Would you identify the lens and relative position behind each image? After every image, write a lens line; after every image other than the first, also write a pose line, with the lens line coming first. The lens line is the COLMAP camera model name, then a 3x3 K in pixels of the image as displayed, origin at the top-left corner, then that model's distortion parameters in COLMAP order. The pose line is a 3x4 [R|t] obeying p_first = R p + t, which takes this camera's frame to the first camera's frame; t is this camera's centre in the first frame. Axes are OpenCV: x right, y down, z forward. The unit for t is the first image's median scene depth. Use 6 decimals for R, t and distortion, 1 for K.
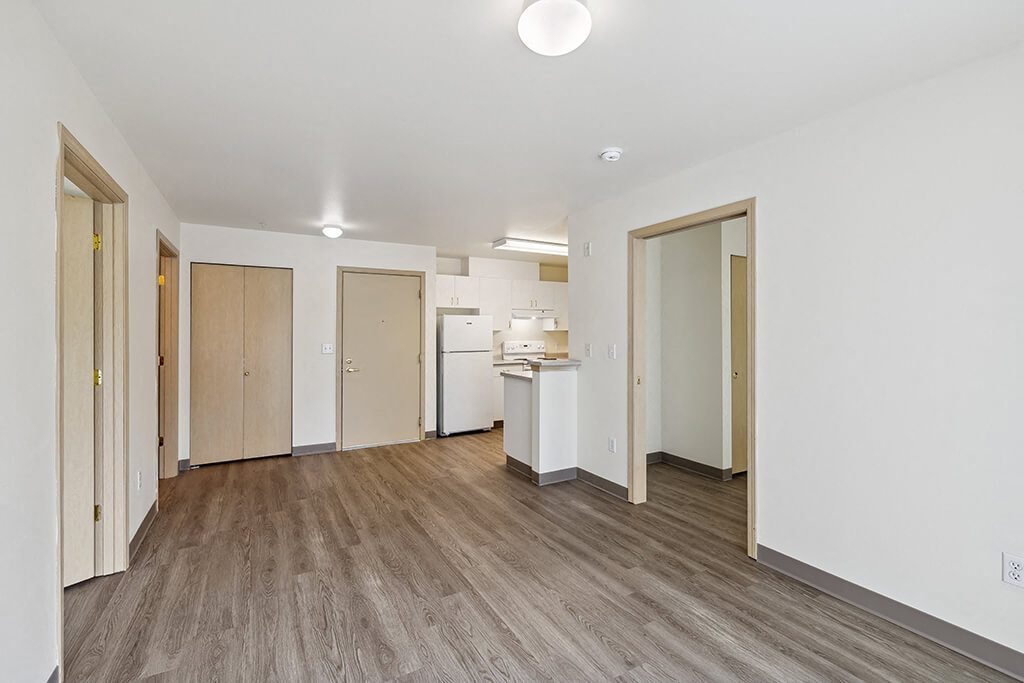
lens RADIAL K [[448.0, 0, 512.0], [0, 448.0, 341.5], [0, 0, 1]] dist [-0.000608, -0.000280]
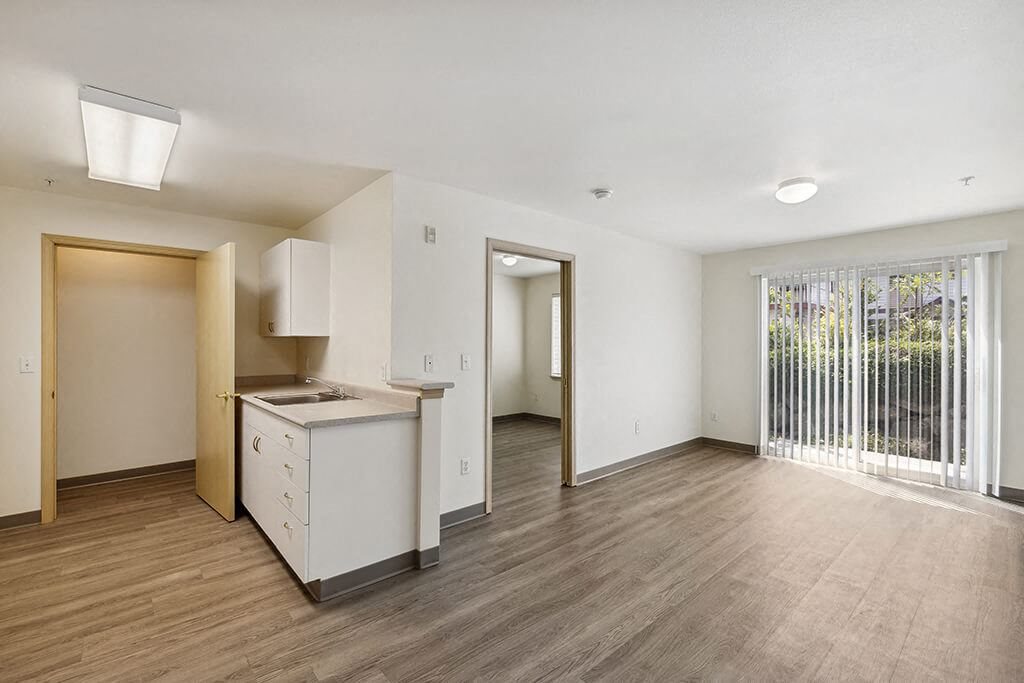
lens RADIAL K [[448.0, 0, 512.0], [0, 448.0, 341.5], [0, 0, 1]] dist [-0.000608, -0.000280]
pose [[-0.200677, 0.002850, 0.979653, -0.404916], [0.021574, 0.999766, 0.001511, -0.010176], [-0.979420, 0.021438, -0.200691, 0.650896]]
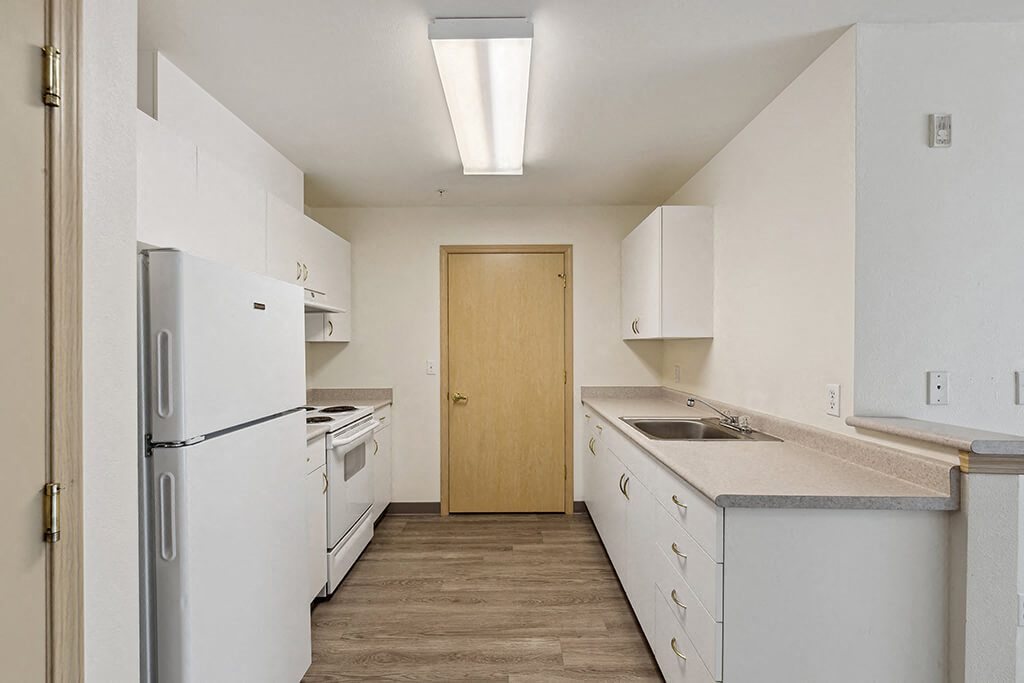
lens RADIAL K [[461.9, 0, 510.0], [0, 461.9, 346.4], [0, 0, 1]] dist [0.000078, -0.000116]
pose [[0.501113, 0.000320, 0.865382, -0.236237], [0.020623, 0.999712, -0.012312, -0.011915], [-0.865136, 0.024017, 0.500962, 0.719195]]
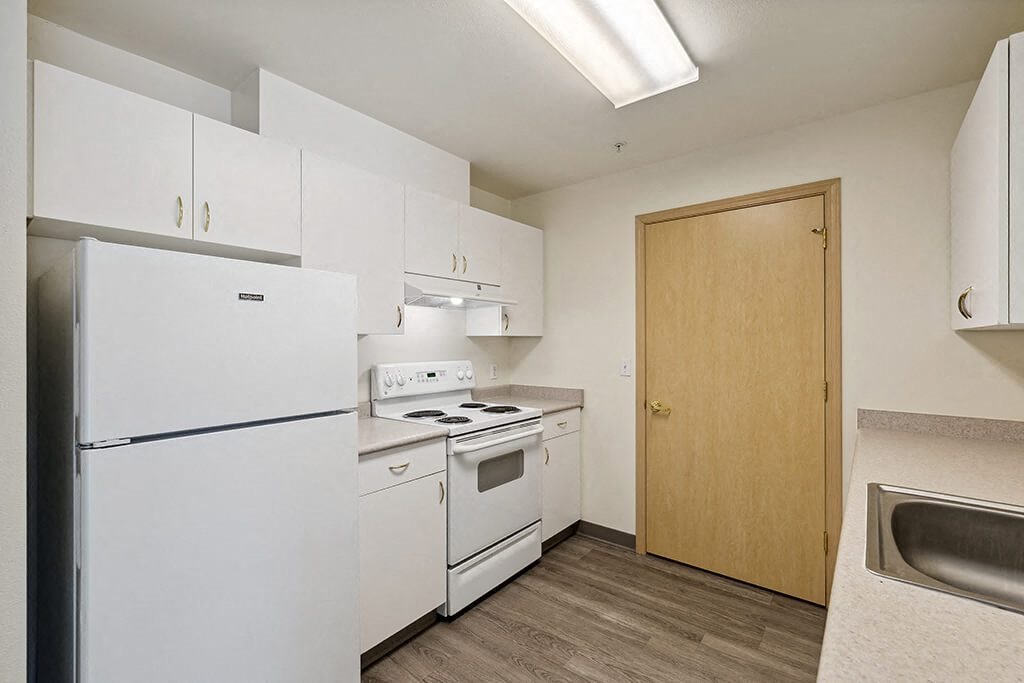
lens RADIAL K [[443.7, 0, 509.9], [0, 443.7, 339.1], [0, 0, 1]] dist [0.000270, -0.000391]
pose [[0.932015, 0.003597, 0.362401, -0.052700], [0.006117, 0.999652, -0.025652, -0.012681], [-0.362367, 0.026125, 0.931669, 0.714156]]
